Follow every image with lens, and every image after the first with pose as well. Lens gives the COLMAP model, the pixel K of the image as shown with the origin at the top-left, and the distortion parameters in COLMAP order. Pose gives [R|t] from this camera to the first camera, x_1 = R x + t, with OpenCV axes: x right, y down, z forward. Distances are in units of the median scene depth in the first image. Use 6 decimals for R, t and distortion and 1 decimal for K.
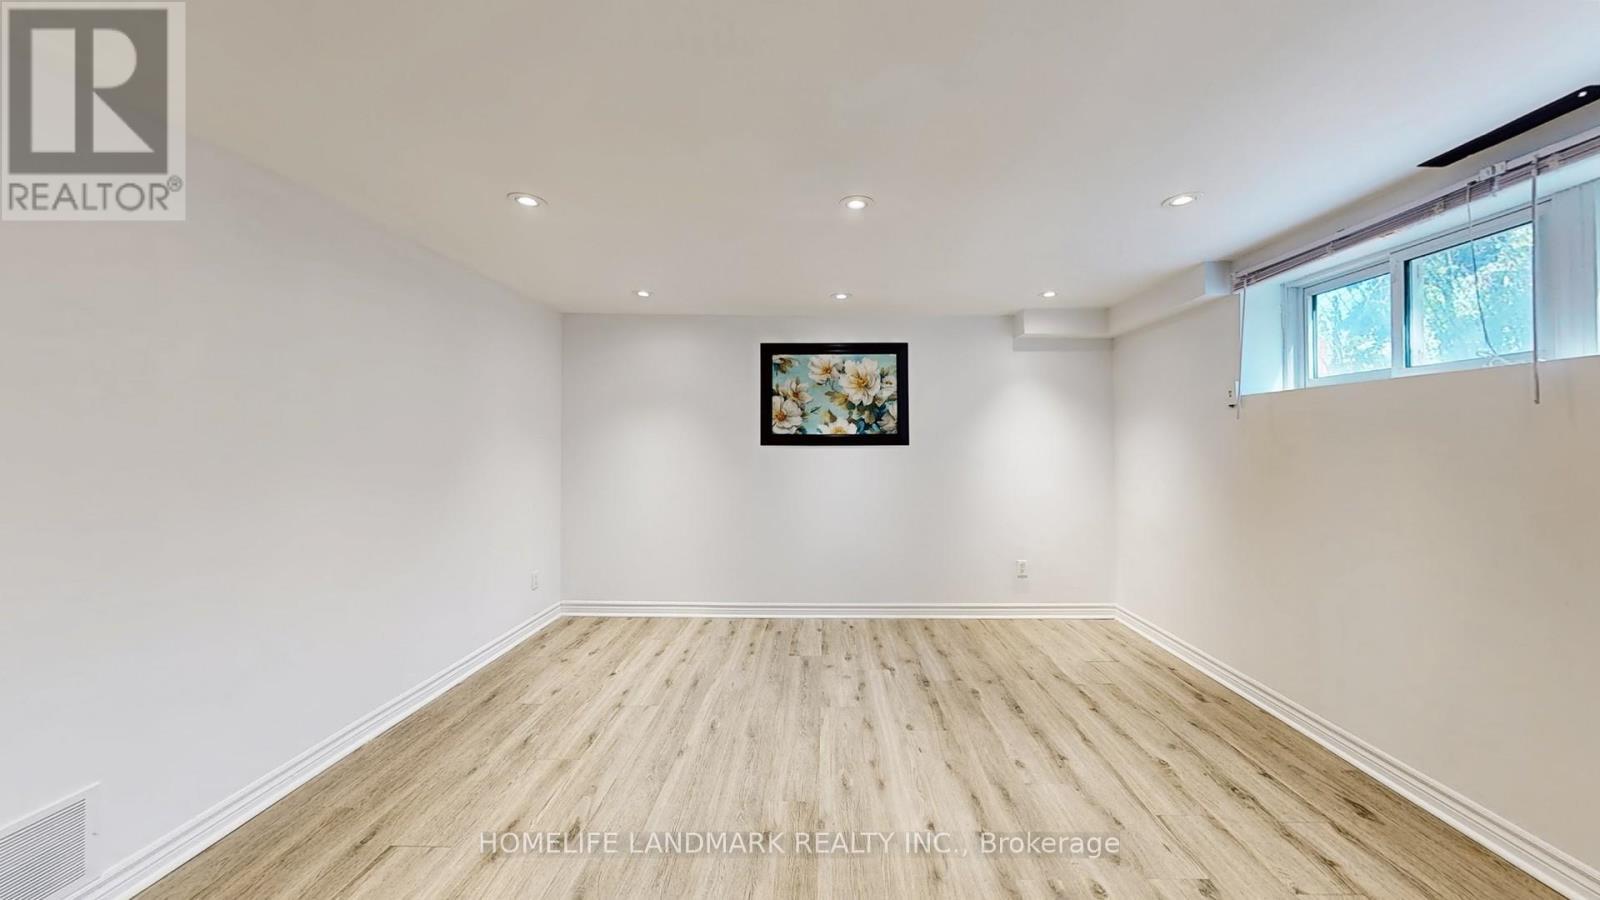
lens RADIAL K [[507.1, 0, 819.9], [0, 507.1, 437.5], [0, 0, 1]] dist [0.001180, -0.000030]
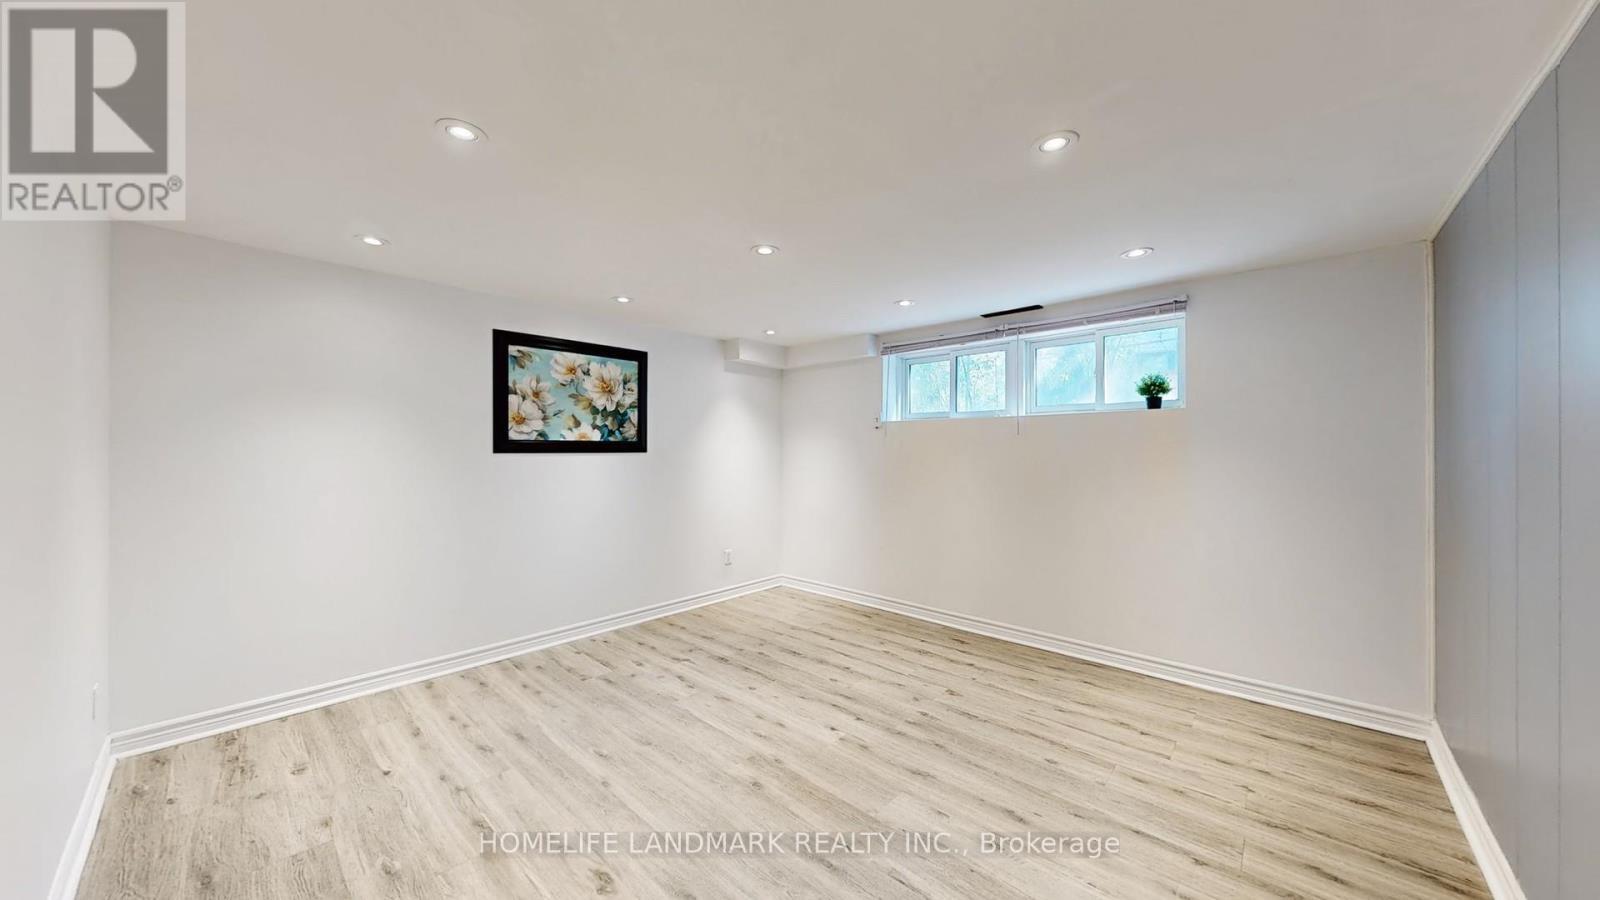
lens RADIAL K [[544.8, 0, 796.3], [0, 544.8, 452.3], [0, 0, 1]] dist [-0.000238, -0.000039]
pose [[0.665403, -0.000534, 0.746484, -0.446621], [-0.013692, 0.999823, 0.012921, -0.003675], [-0.746358, -0.018819, 0.665278, 0.046828]]
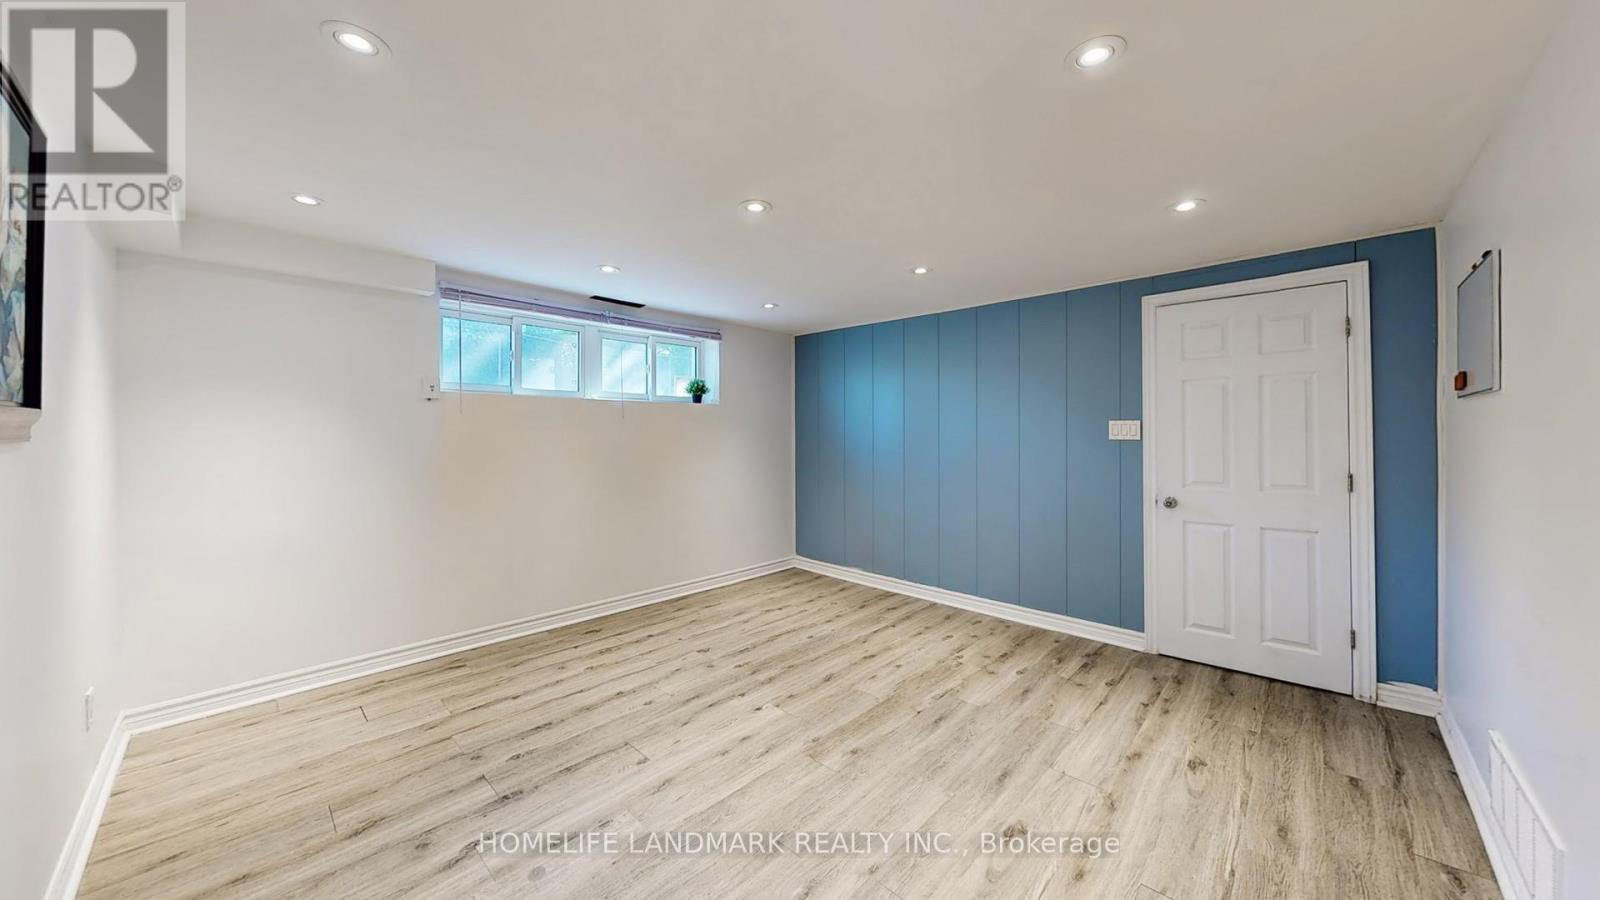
lens RADIAL K [[507.1, 0, 819.9], [0, 507.1, 437.5], [0, 0, 1]] dist [0.001180, -0.000030]
pose [[-0.734817, -0.005708, 0.678241, -0.396284], [-0.011299, 0.999929, -0.003826, 0.009471], [-0.678171, -0.010475, -0.734829, 0.894940]]
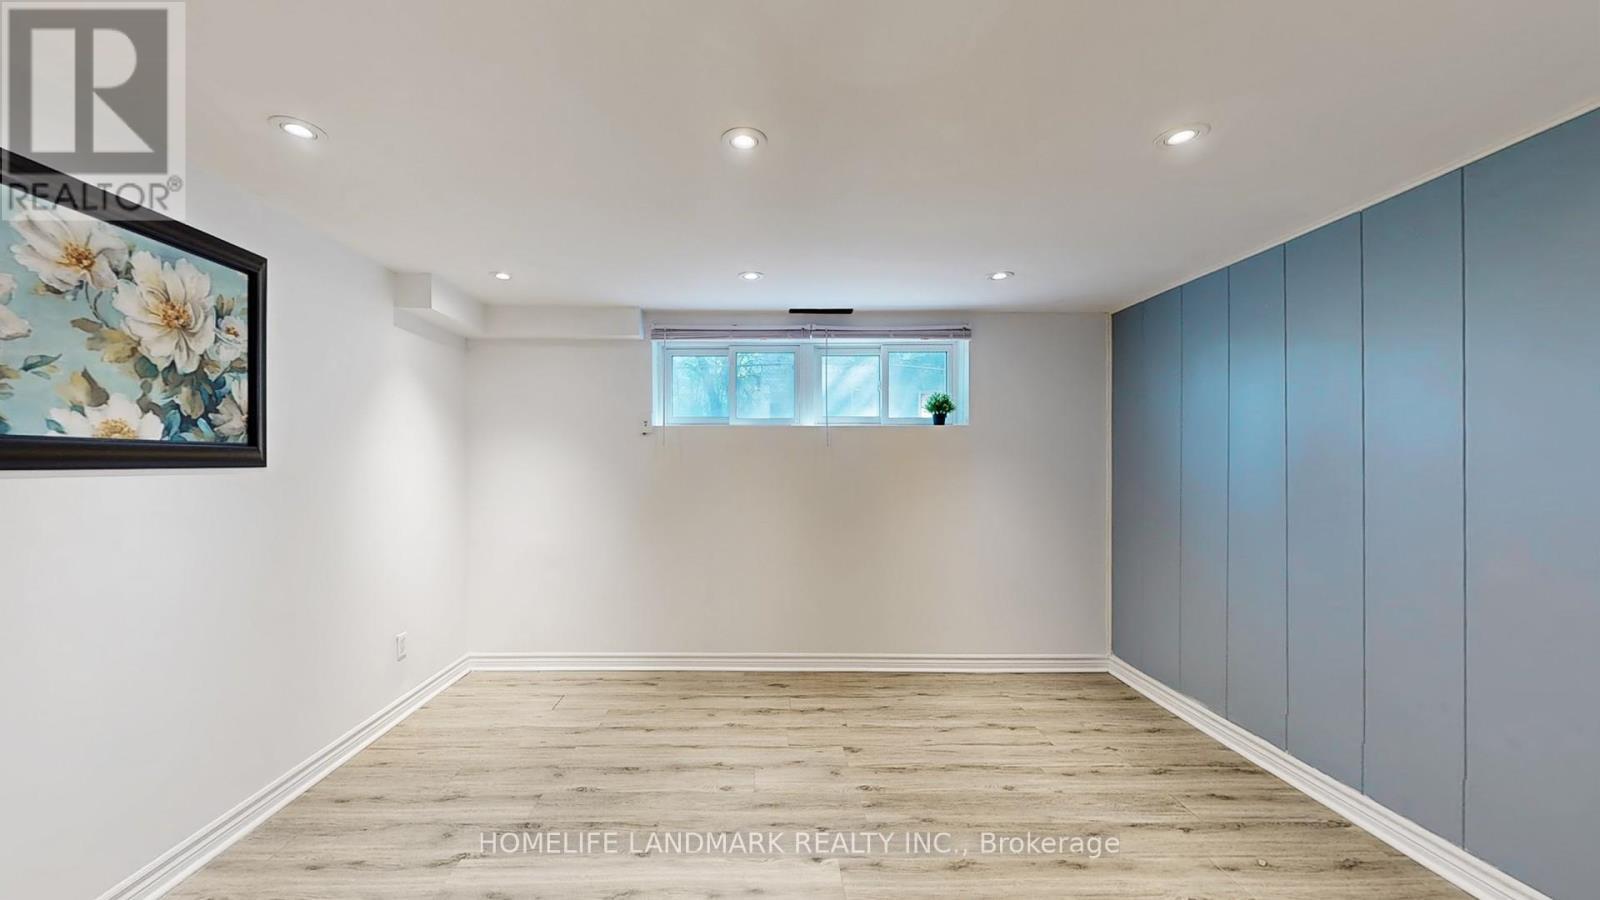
lens RADIAL K [[584.6, 0, 789.3], [0, 584.6, 471.5], [0, 0, 1]] dist [0.006144, -0.000275]
pose [[-0.033257, -0.011411, 0.999382, -0.417261], [-0.017205, 0.999793, 0.010843, 0.004330], [-0.999299, -0.016833, -0.033447, 0.514262]]
